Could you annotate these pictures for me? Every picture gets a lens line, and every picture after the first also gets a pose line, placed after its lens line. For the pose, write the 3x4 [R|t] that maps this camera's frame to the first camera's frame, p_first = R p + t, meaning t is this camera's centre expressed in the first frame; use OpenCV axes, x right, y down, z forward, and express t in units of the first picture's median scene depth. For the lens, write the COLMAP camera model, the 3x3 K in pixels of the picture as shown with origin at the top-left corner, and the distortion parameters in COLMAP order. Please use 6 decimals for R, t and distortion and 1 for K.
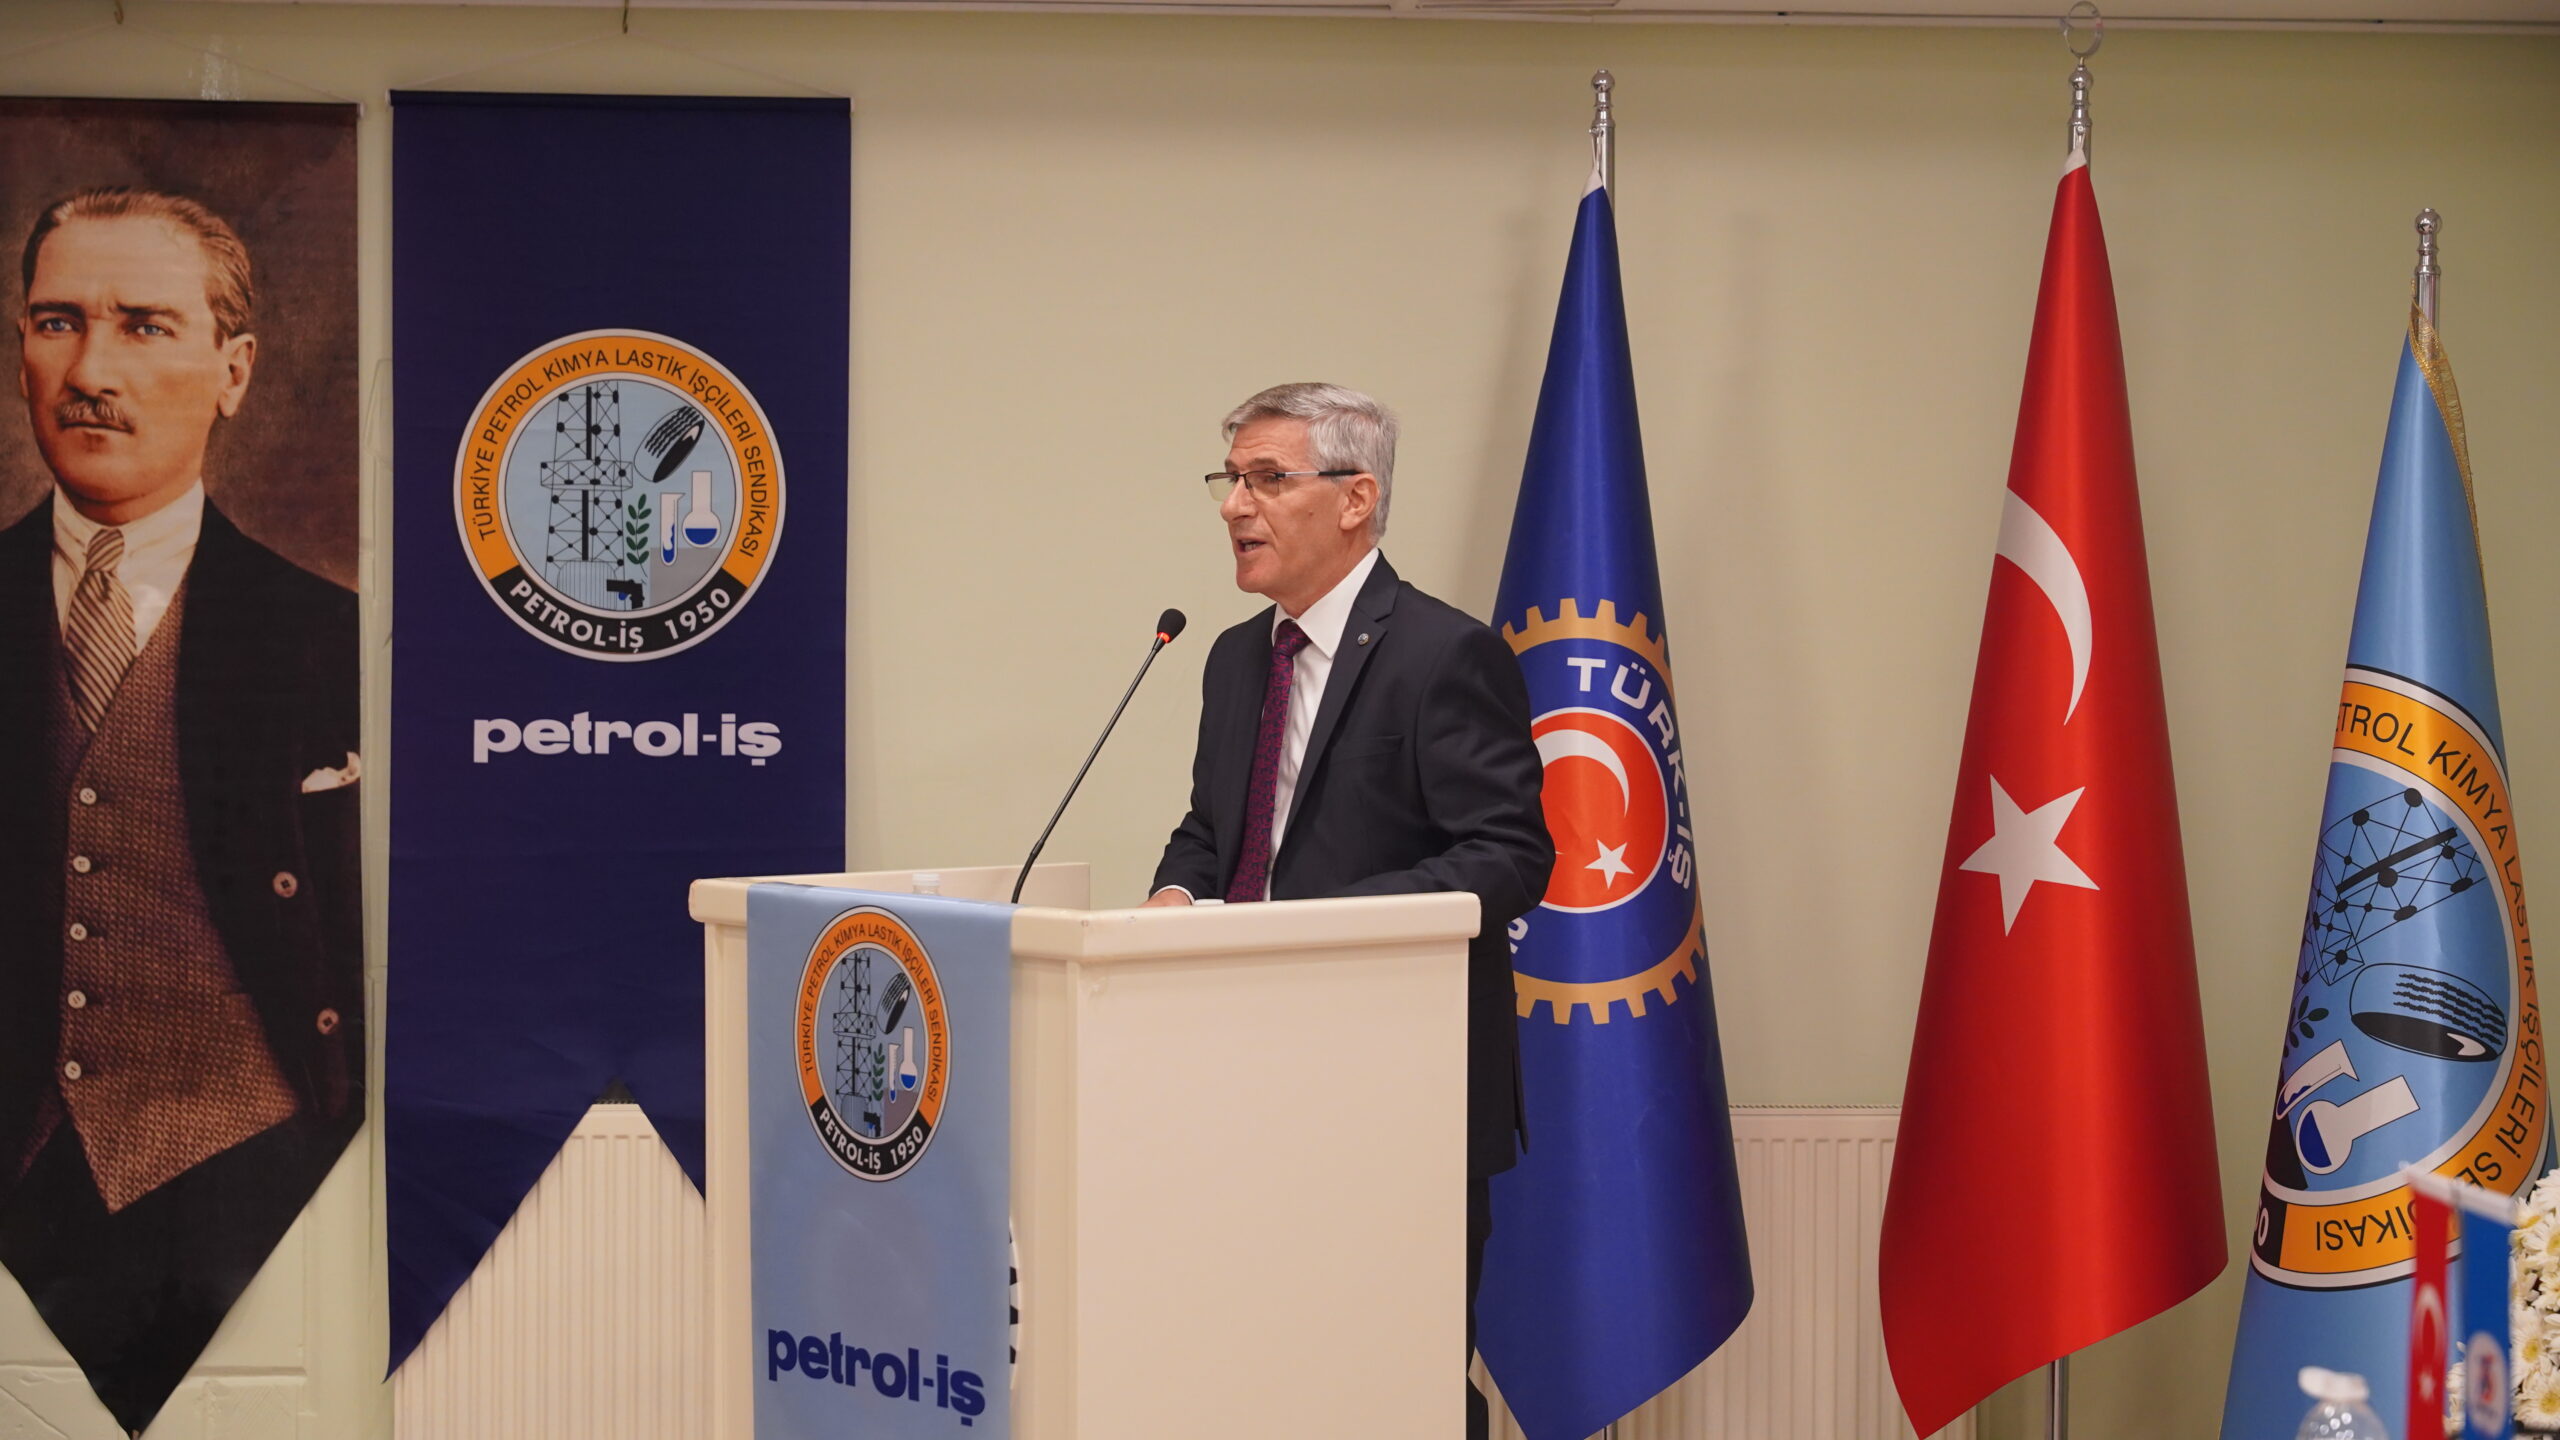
lens RADIAL K [[4471.4, 0, 1261.8], [0, 4471.4, 714.3], [0, 0, 1]] dist [0.043669, 0.000000]
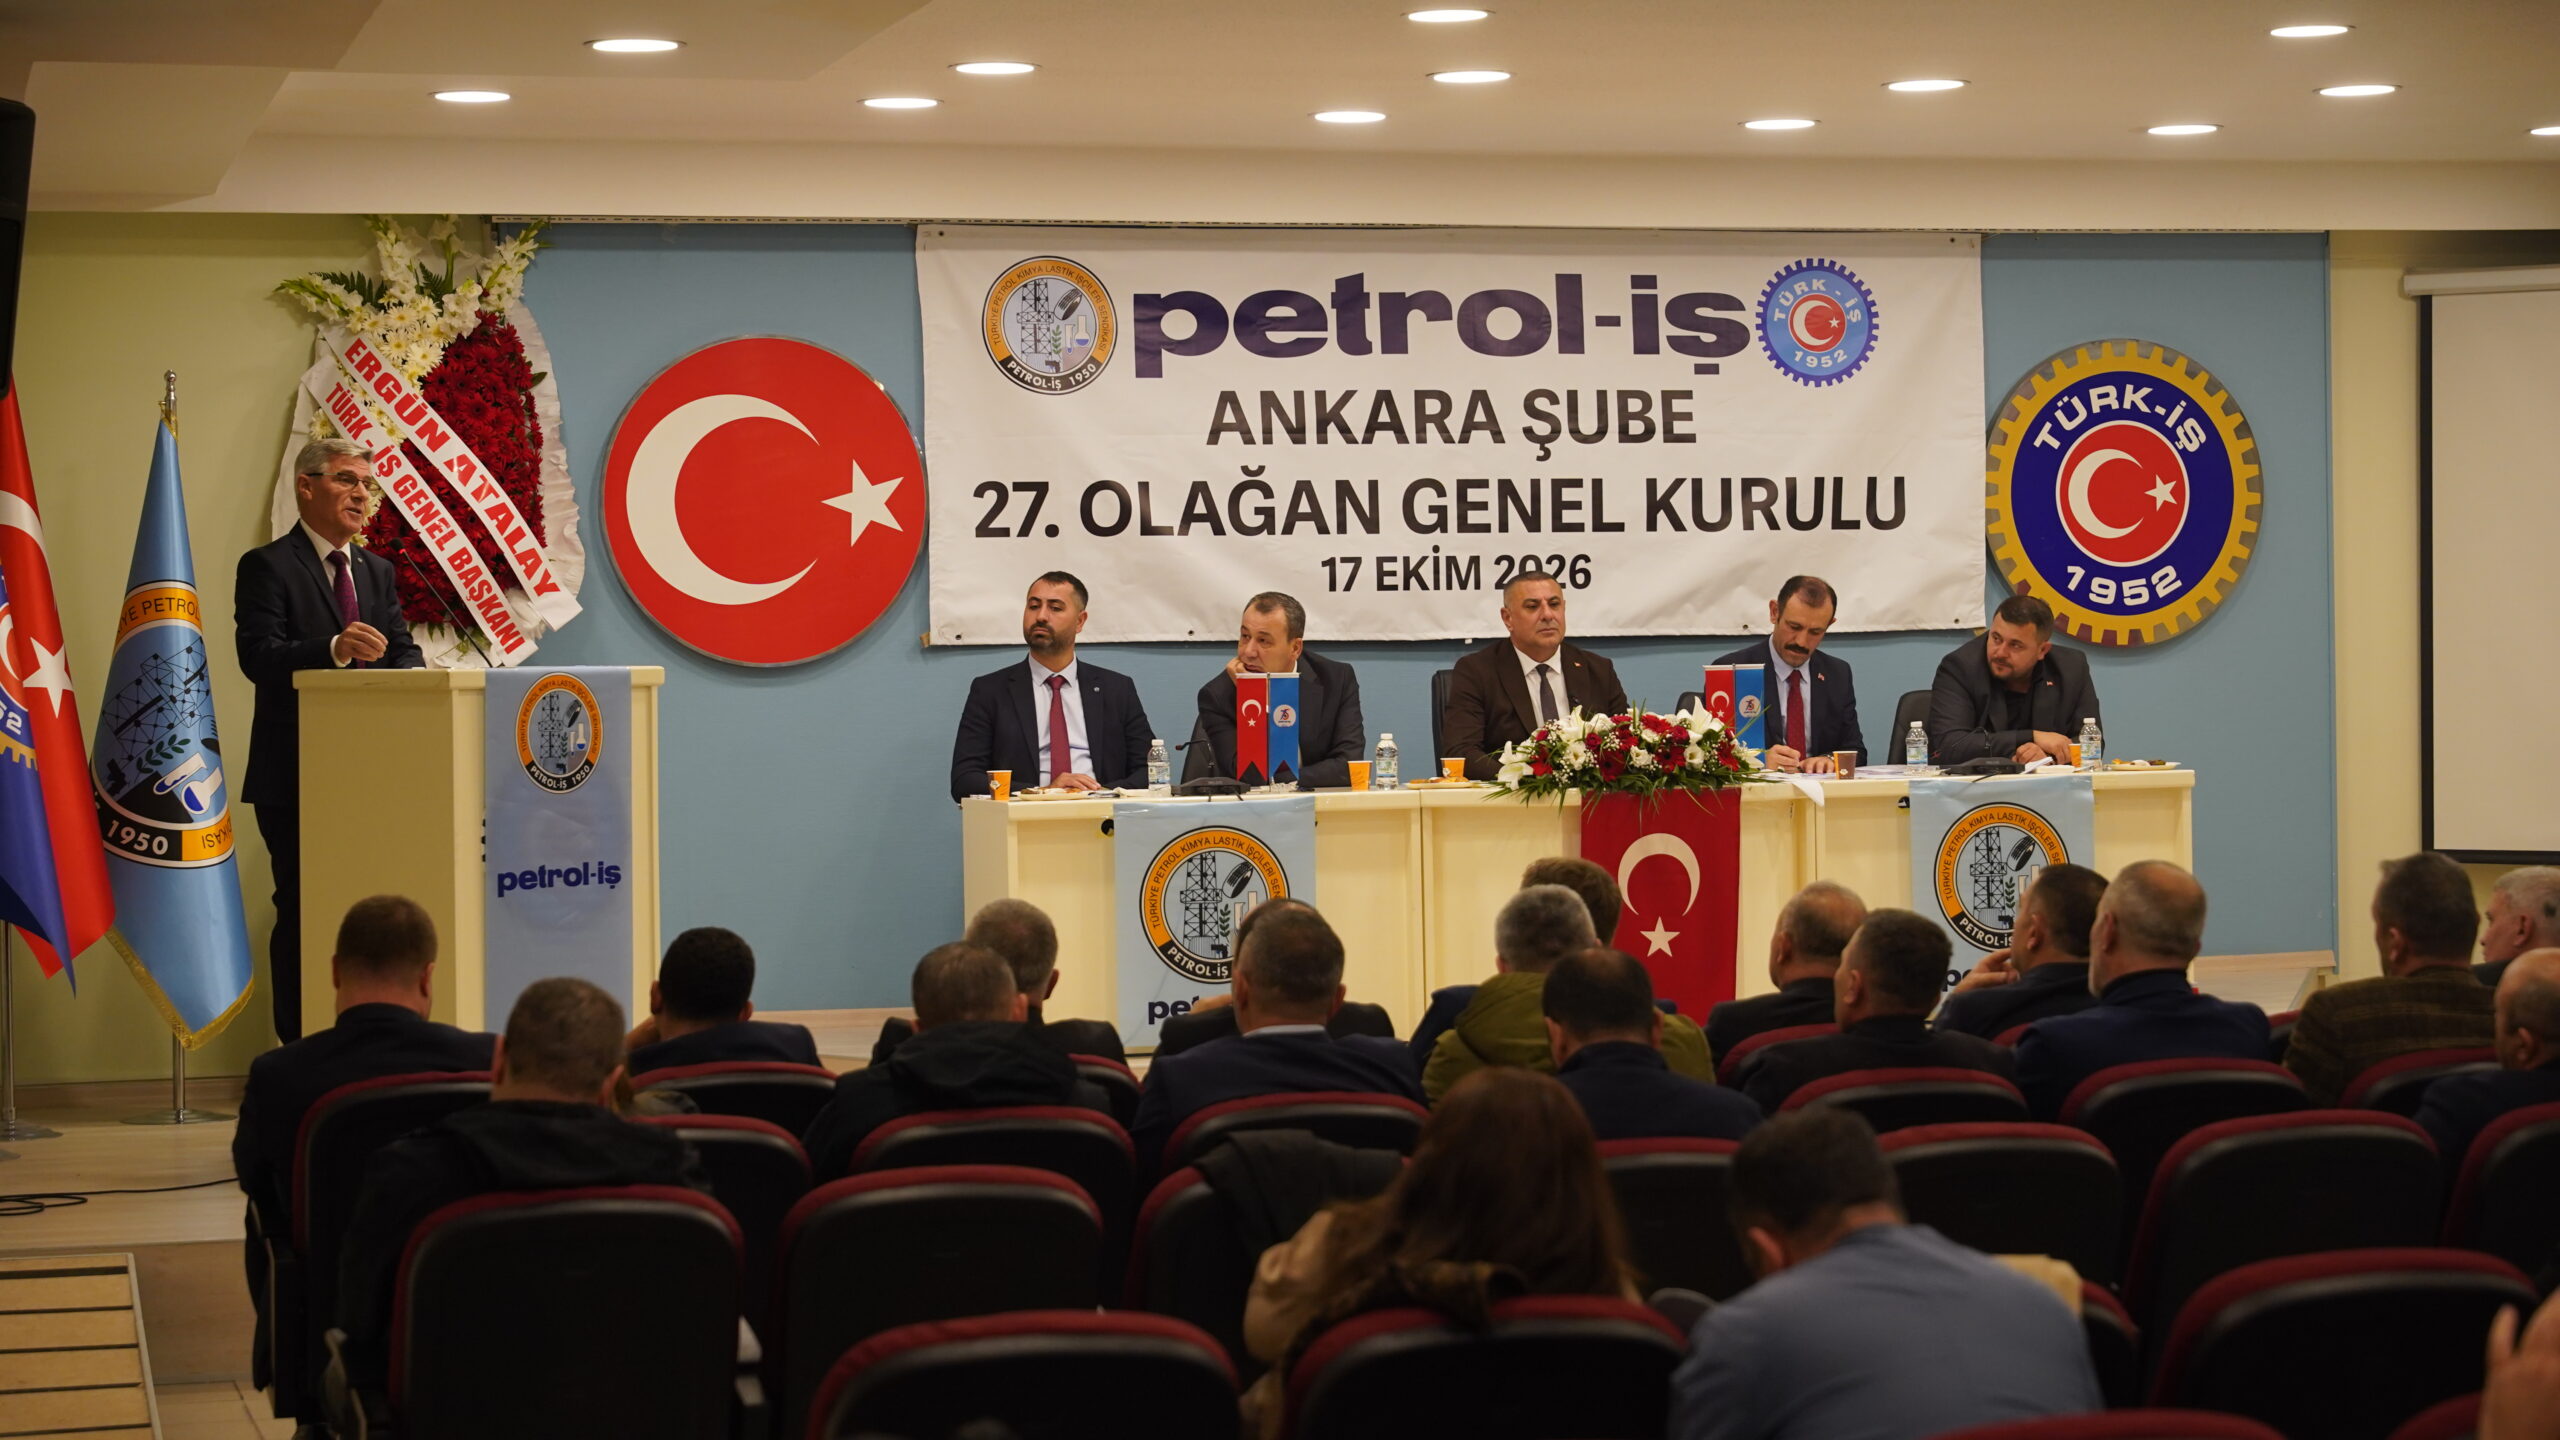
lens RADIAL K [[4974.5, 0, 1264.1], [0, 4974.5, 740.2], [0, 0, 1]] dist [0.018269, 0.000000]
pose [[-0.216873, -0.021864, 0.975955, -2.079186], [0.032365, 0.999039, 0.029573, 0.011311], [-0.975663, 0.038000, -0.215957, 0.948600]]
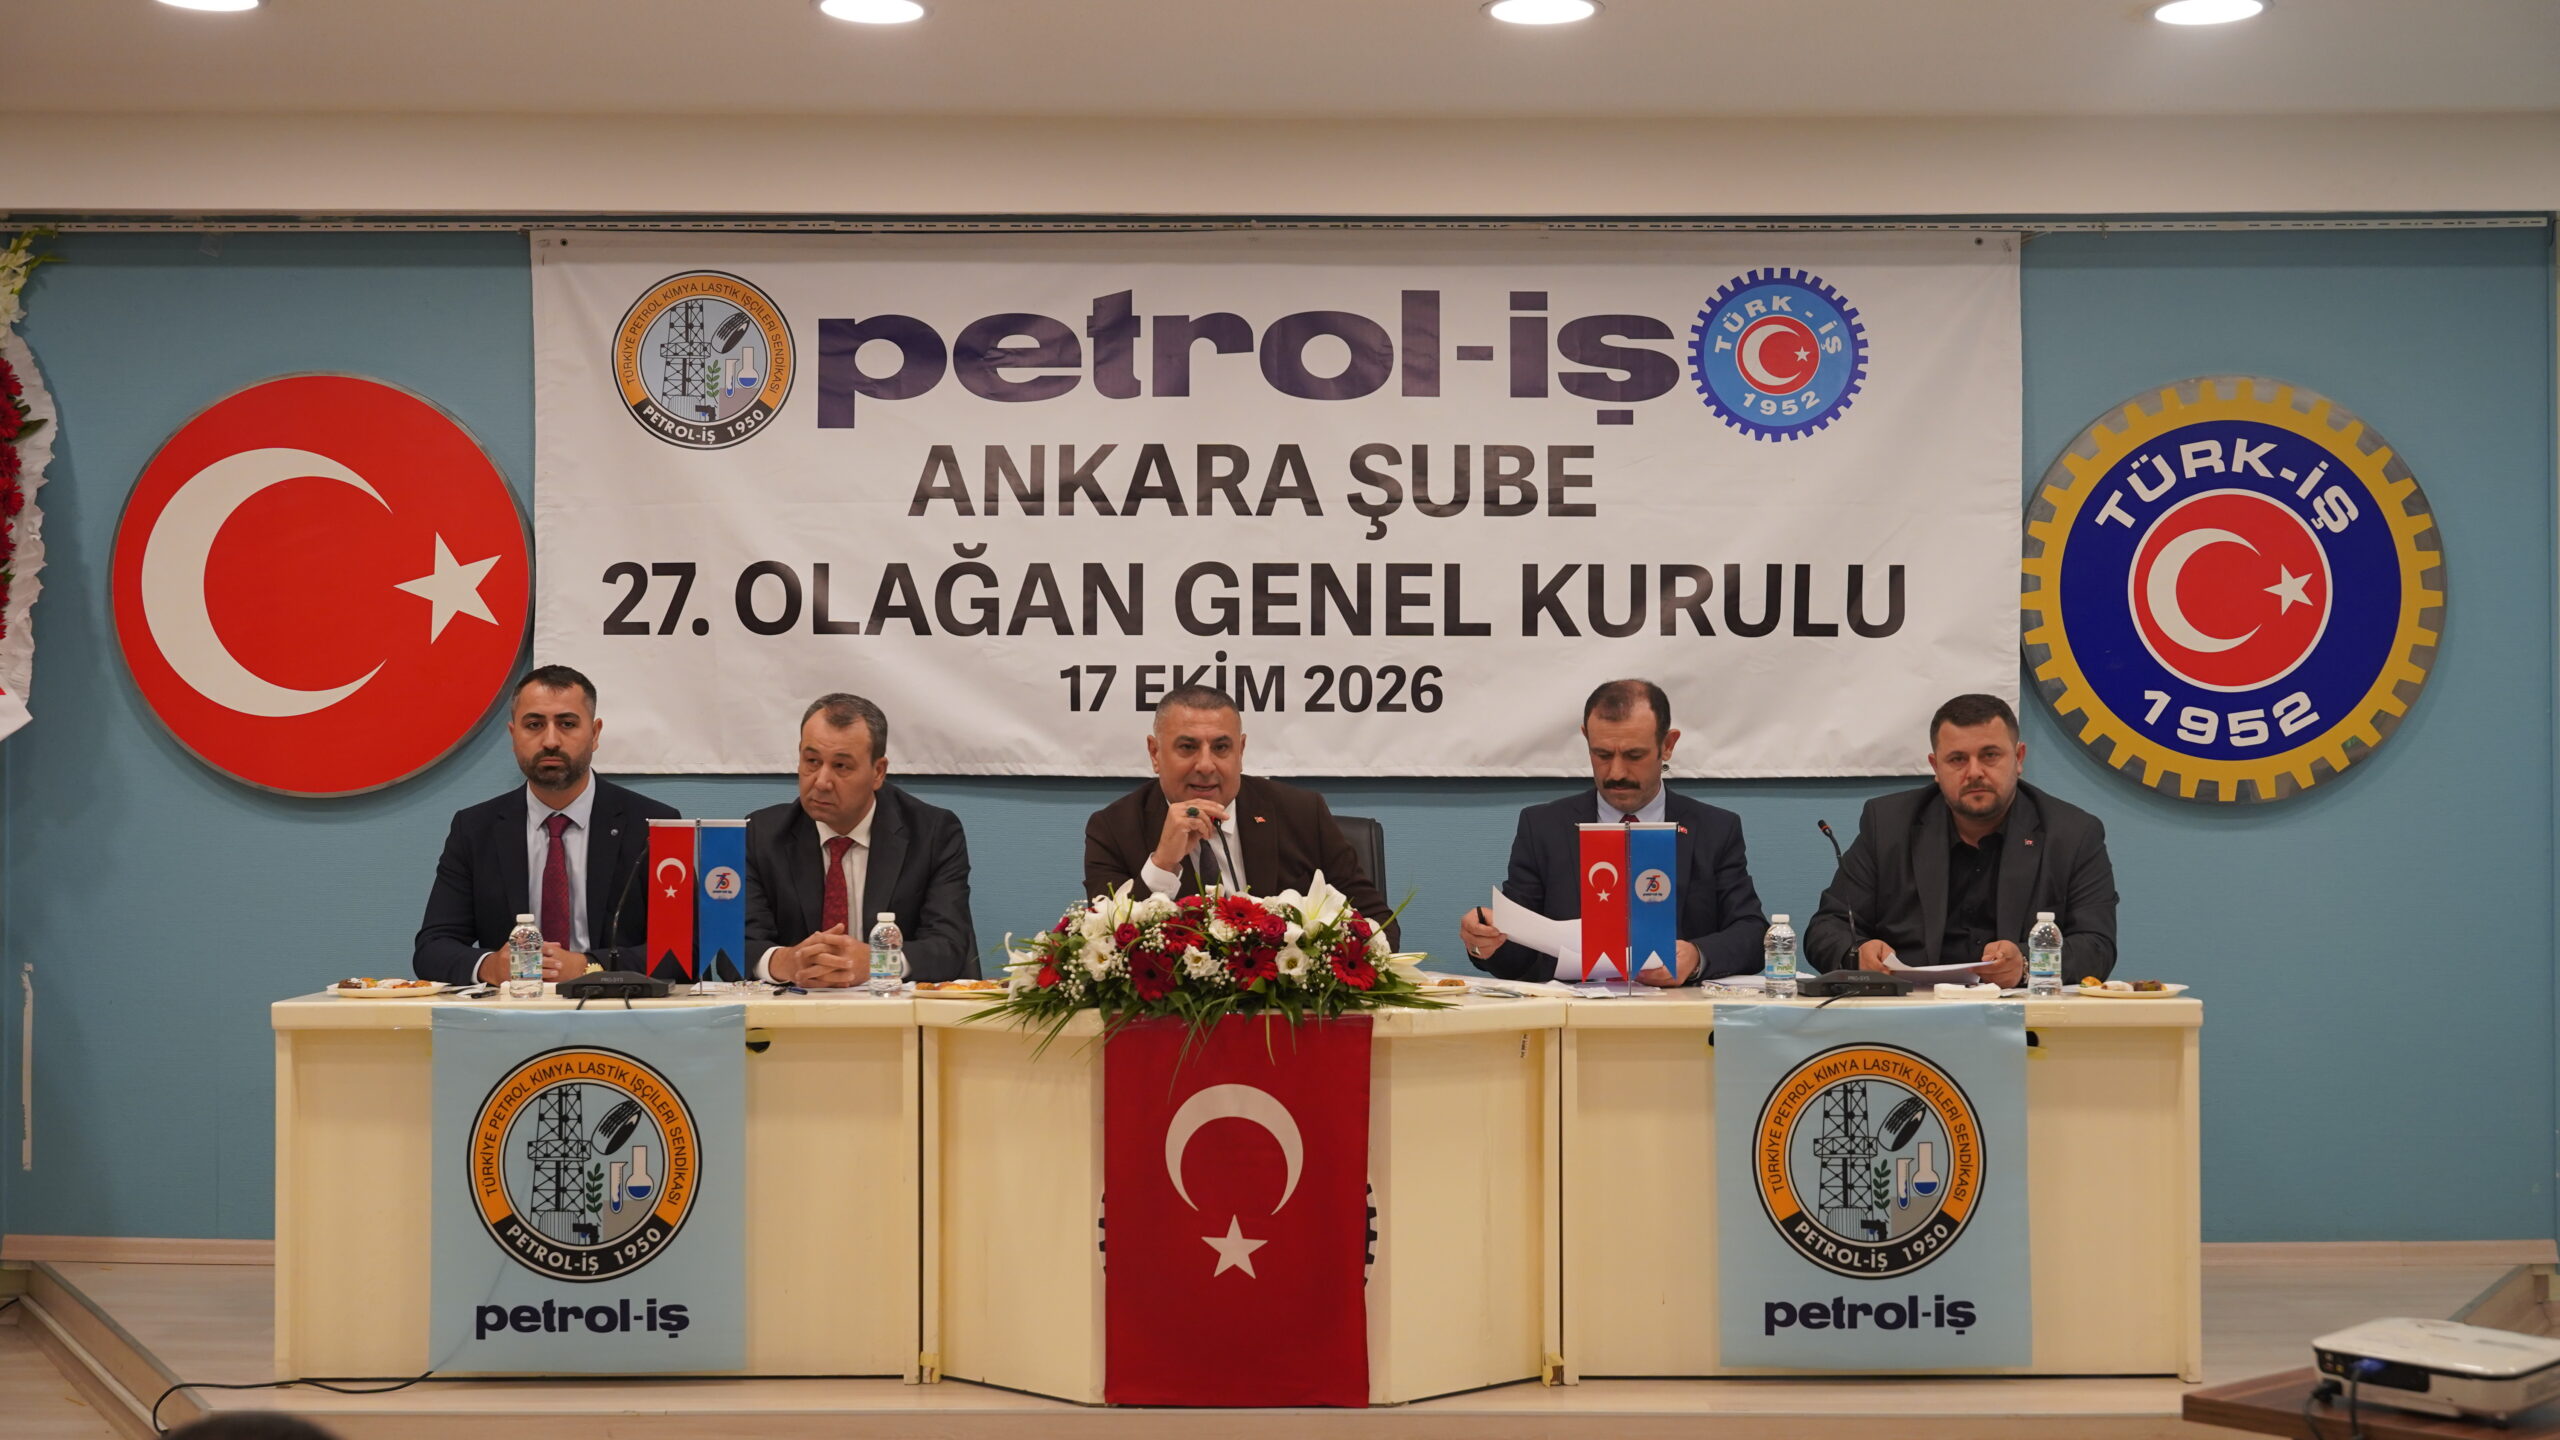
lens RADIAL K [[3185.6, 0, 1275.8], [0, 3185.6, 733.7], [0, 0, 1]] dist [0.014430, 0.000000]
pose [[0.066947, 0.011293, 0.997693, -0.840604], [0.017071, 0.999777, -0.012462, 0.036600], [-0.997610, 0.017865, 0.066740, 0.216284]]
